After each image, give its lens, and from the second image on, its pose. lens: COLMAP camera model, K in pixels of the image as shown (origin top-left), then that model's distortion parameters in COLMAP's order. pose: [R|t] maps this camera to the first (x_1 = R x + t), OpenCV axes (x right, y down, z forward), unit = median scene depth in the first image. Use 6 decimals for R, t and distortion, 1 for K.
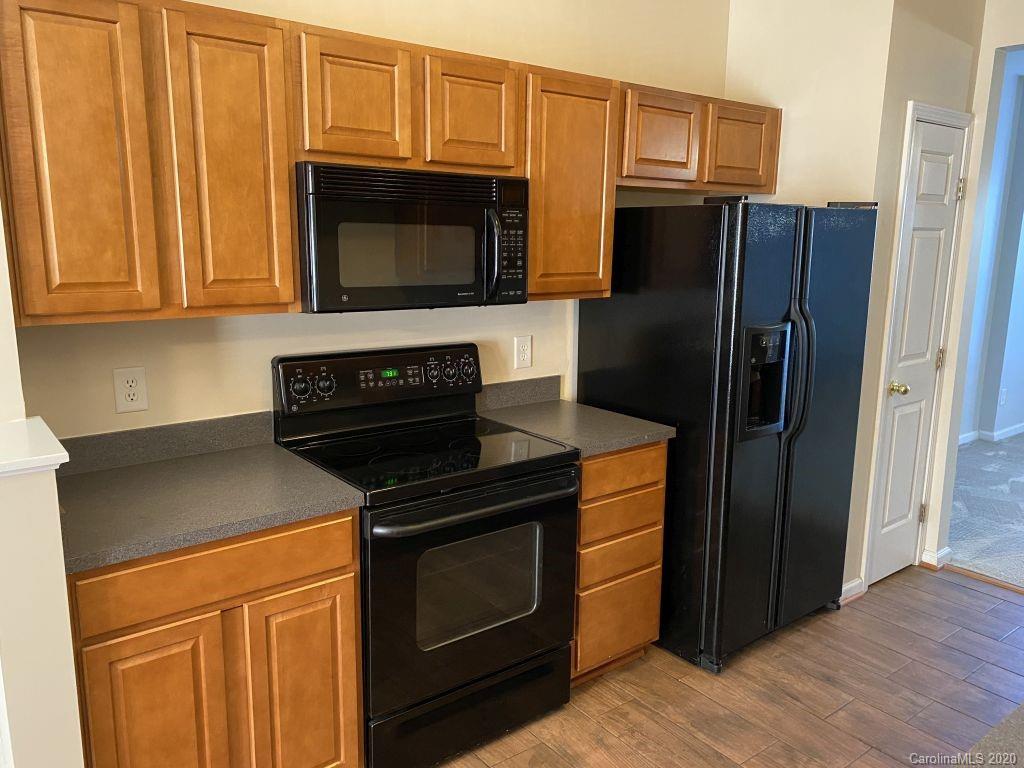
lens RADIAL K [[770.6, 0, 512.0], [0, 770.6, 384.0], [0, 0, 1]] dist [0.087935, -0.128644]
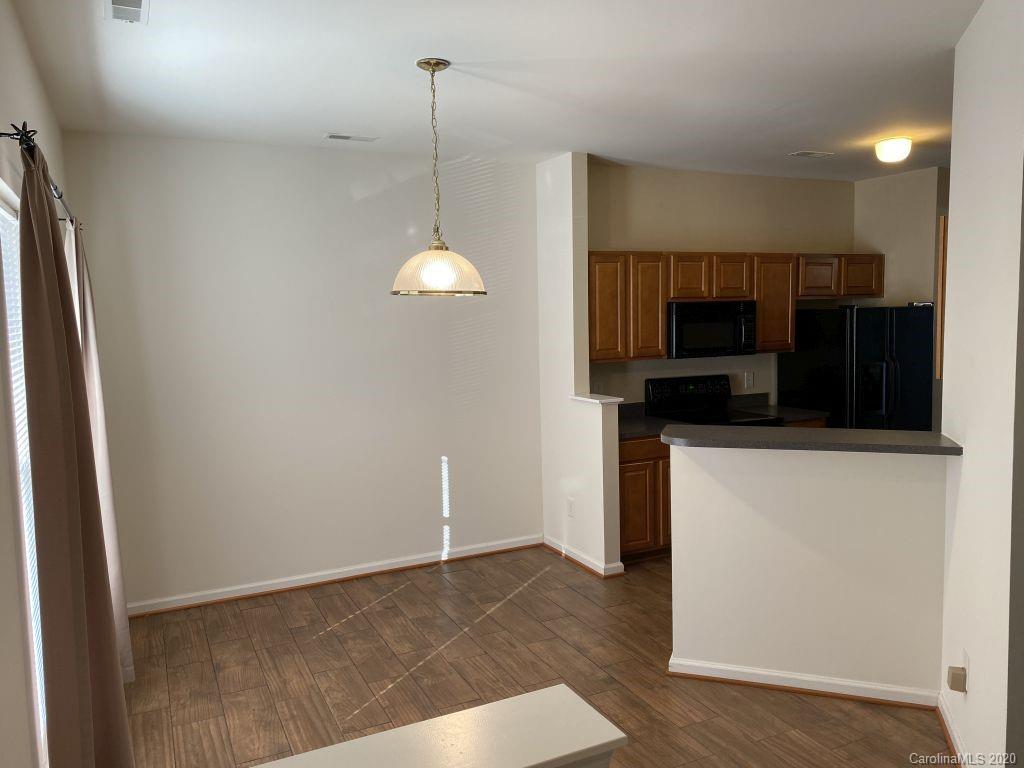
lens RADIAL K [[788.4, 0, 512.0], [0, 788.4, 384.0], [0, 0, 1]] dist [0.009614, -0.004468]
pose [[0.976808, -0.013040, -0.213718, -0.186518], [-0.006232, 0.995990, -0.089251, 0.193395], [0.214025, 0.088513, 0.972810, -1.400746]]
